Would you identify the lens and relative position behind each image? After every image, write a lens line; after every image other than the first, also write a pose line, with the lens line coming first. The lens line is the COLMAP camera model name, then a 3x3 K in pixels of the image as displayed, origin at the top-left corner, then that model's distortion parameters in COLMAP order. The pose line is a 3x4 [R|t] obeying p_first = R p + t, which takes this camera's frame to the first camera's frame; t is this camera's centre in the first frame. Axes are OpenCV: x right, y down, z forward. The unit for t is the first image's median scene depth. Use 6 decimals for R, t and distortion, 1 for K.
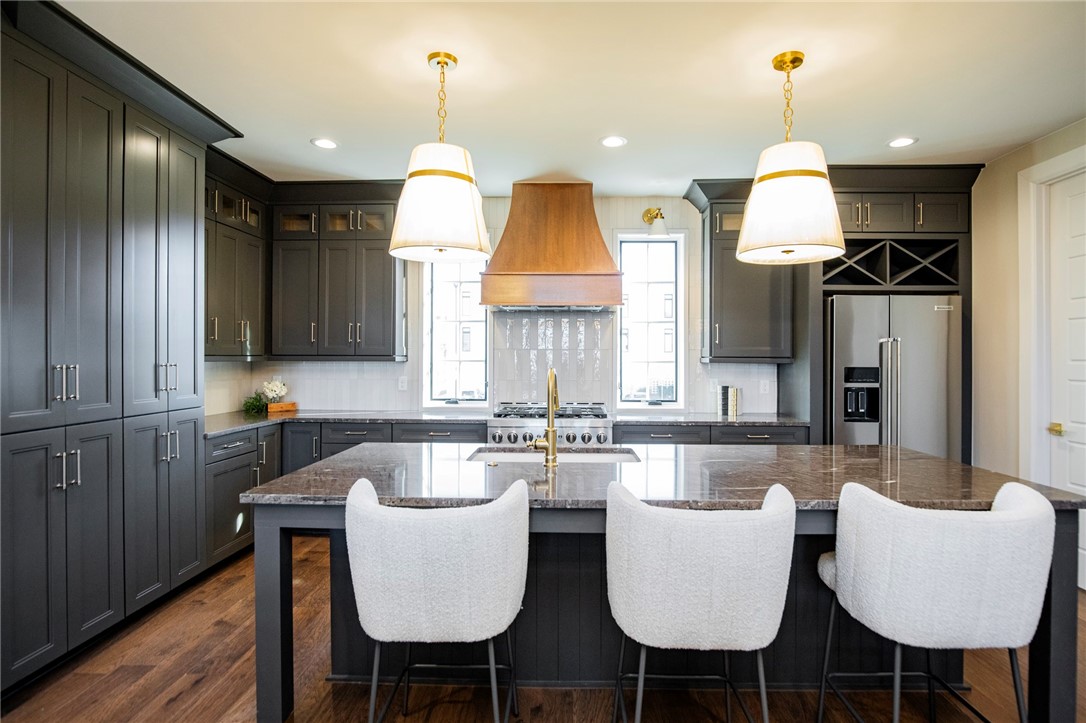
lens RADIAL K [[553.1, 0, 552.8], [0, 553.1, 356.9], [0, 0, 1]] dist [-0.021328, 0.000442]
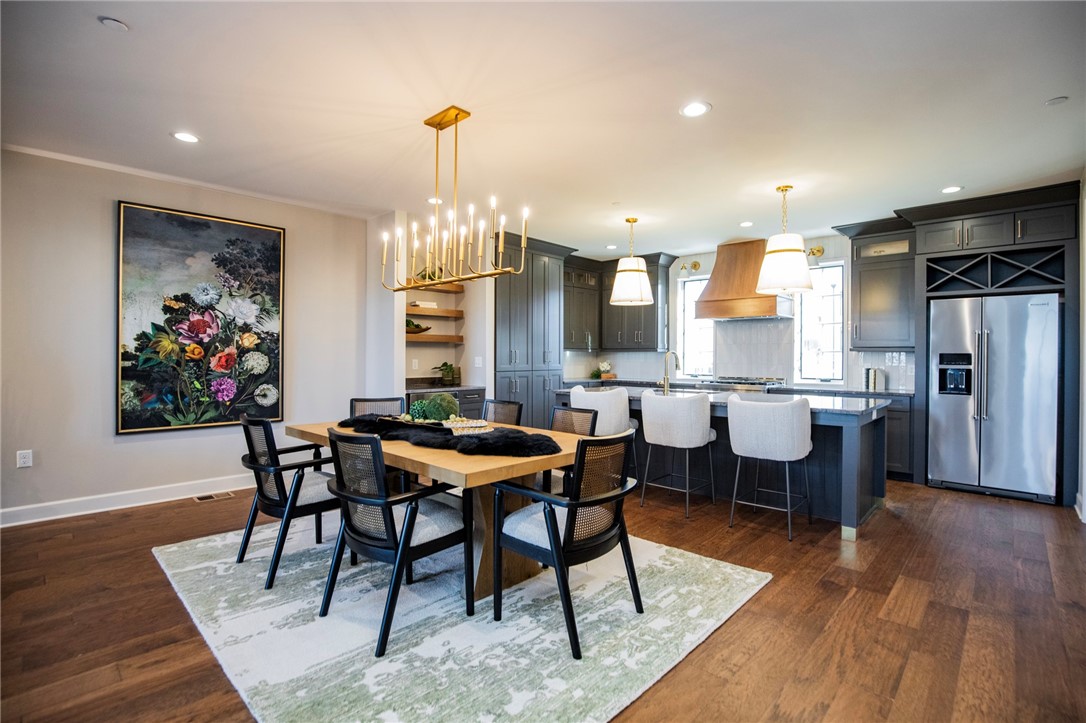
lens RADIAL K [[508.4, 0, 551.0], [0, 508.4, 358.8], [0, 0, 1]] dist [-0.038278, 0.009395]
pose [[0.748564, 0.002898, -0.663056, 0.607590], [-0.000045, 0.999991, 0.004320, 0.026200], [0.663063, -0.003204, 0.748557, -0.527275]]
